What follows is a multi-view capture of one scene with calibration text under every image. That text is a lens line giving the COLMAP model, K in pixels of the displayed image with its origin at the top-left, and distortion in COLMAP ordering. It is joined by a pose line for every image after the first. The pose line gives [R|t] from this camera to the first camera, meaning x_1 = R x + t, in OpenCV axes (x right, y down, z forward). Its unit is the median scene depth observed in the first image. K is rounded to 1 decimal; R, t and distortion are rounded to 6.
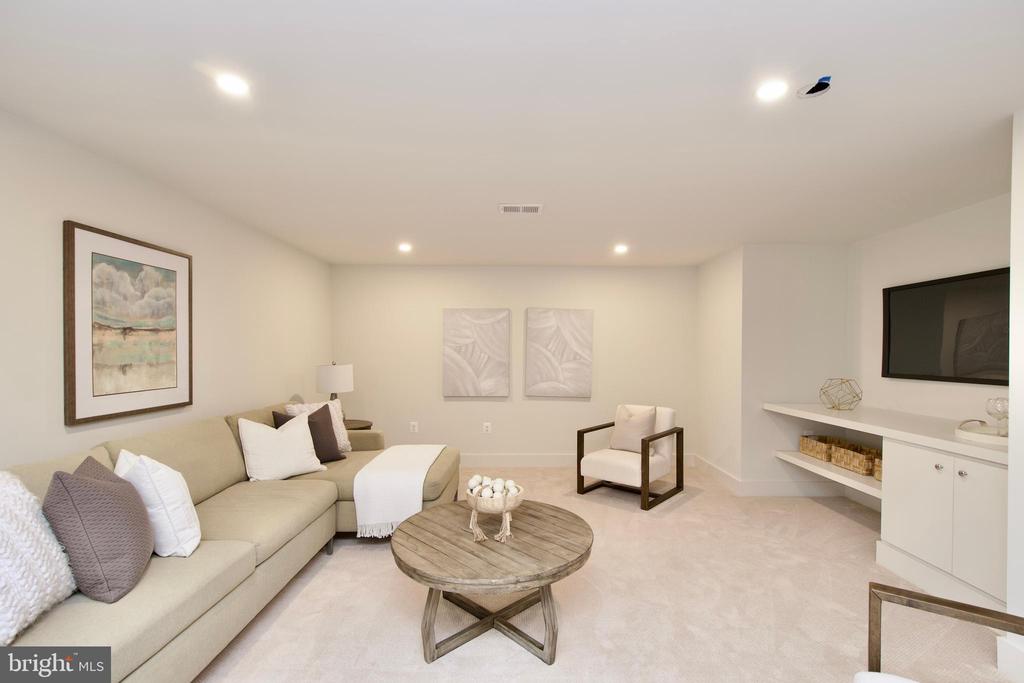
lens RADIAL K [[459.2, 0, 518.6], [0, 459.2, 354.2], [0, 0, 1]] dist [0.000528, -0.001195]
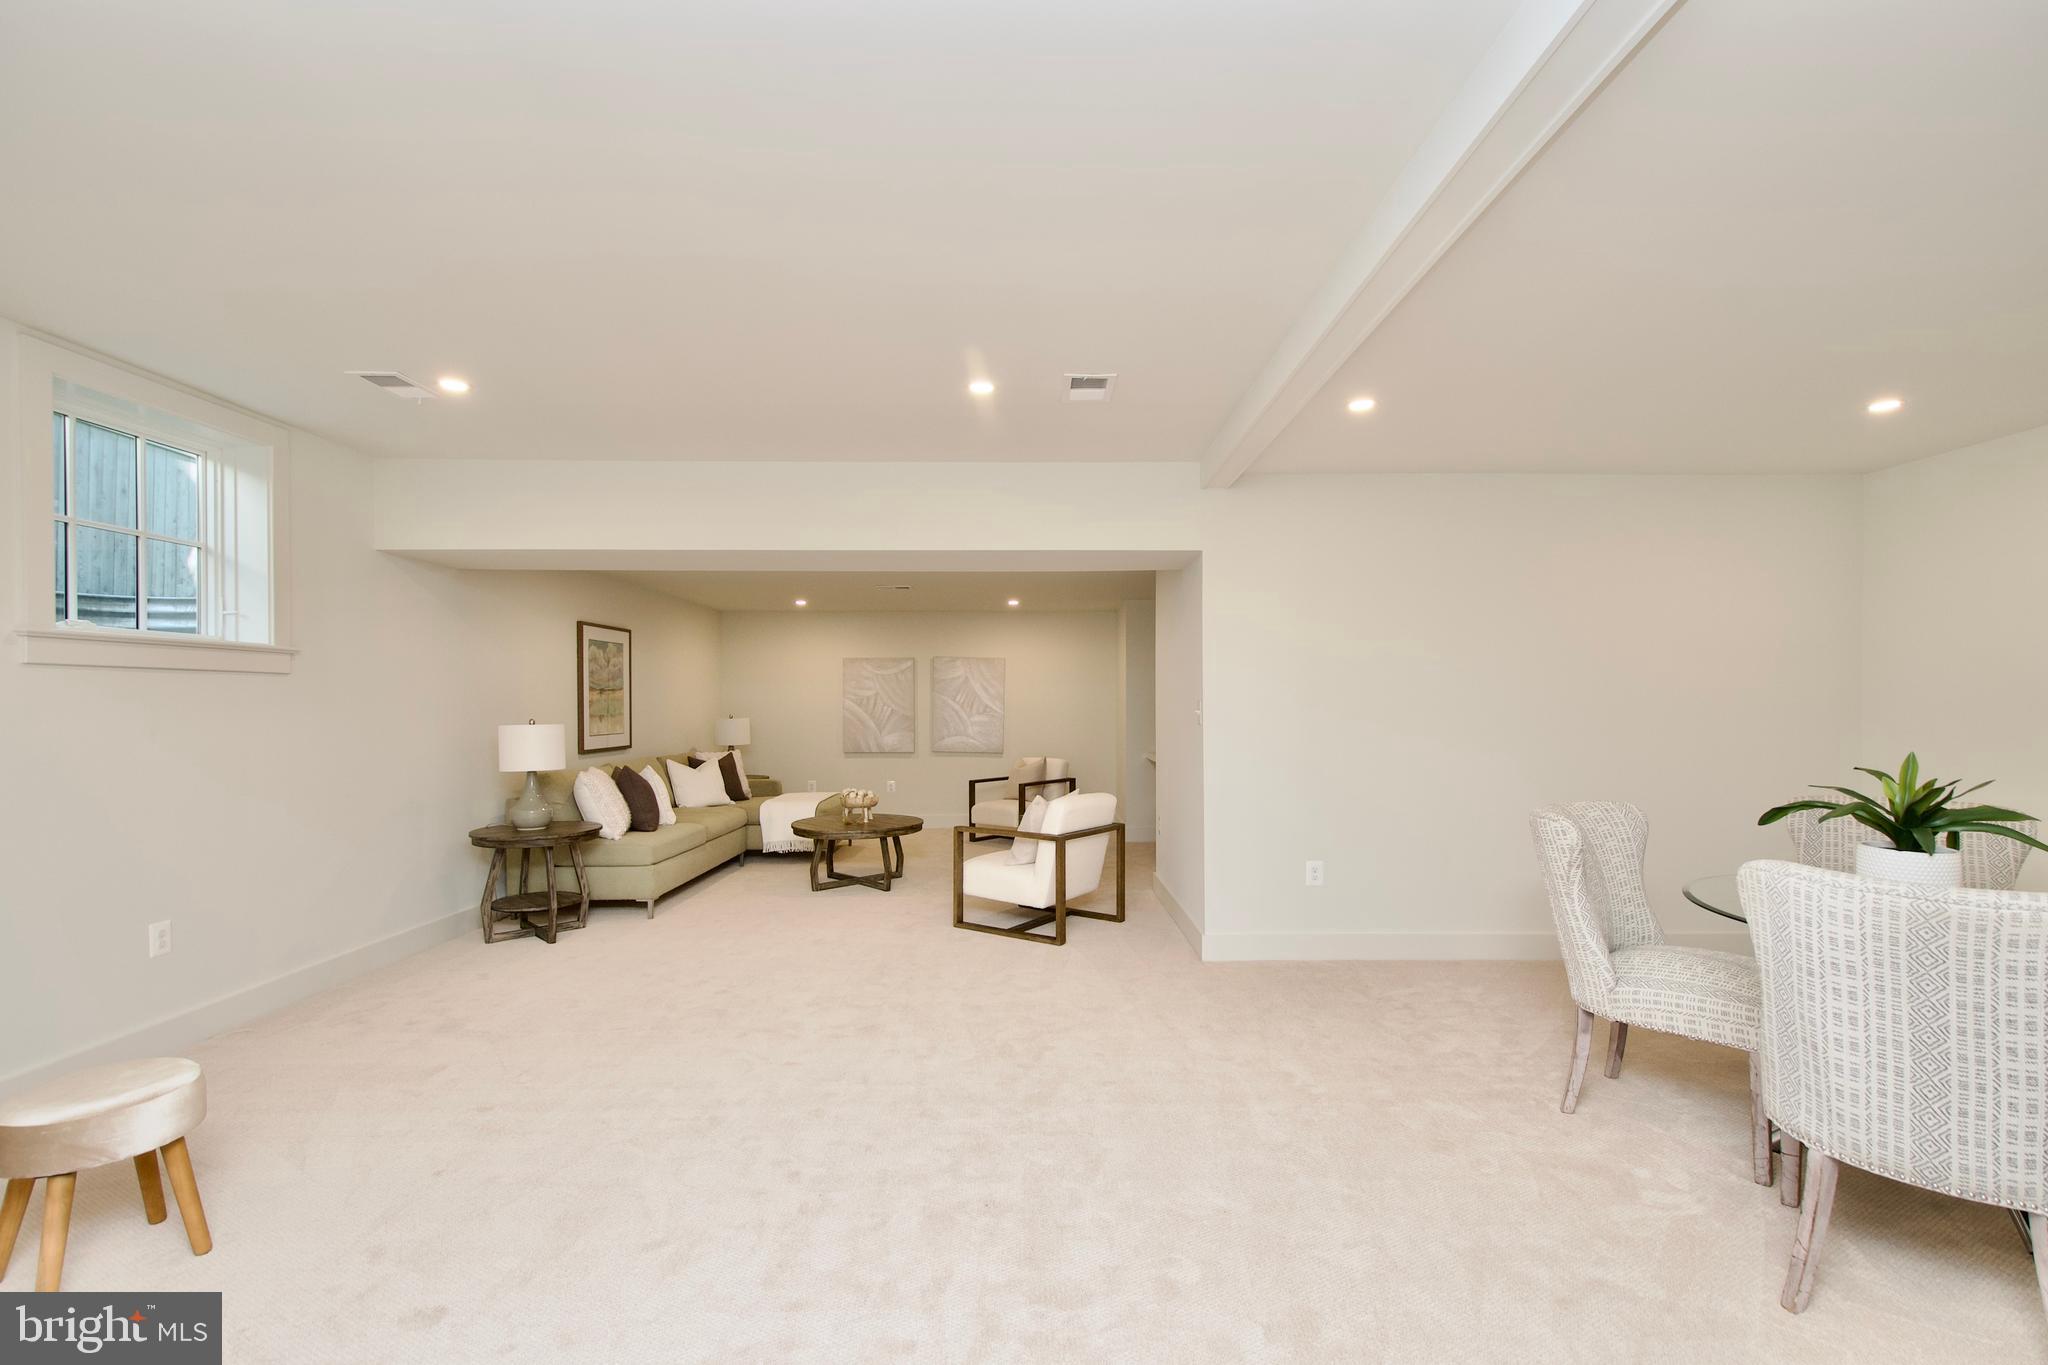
lens RADIAL K [[918.4, 0, 1037.1], [0, 918.4, 707.9], [0, 0, 1]] dist [0.000528, -0.001195]
pose [[0.999977, -0.006728, 0.000648, 0.275770], [0.006729, 0.999976, -0.001641, 0.008318], [-0.000637, 0.001645, 0.999998, -1.044321]]
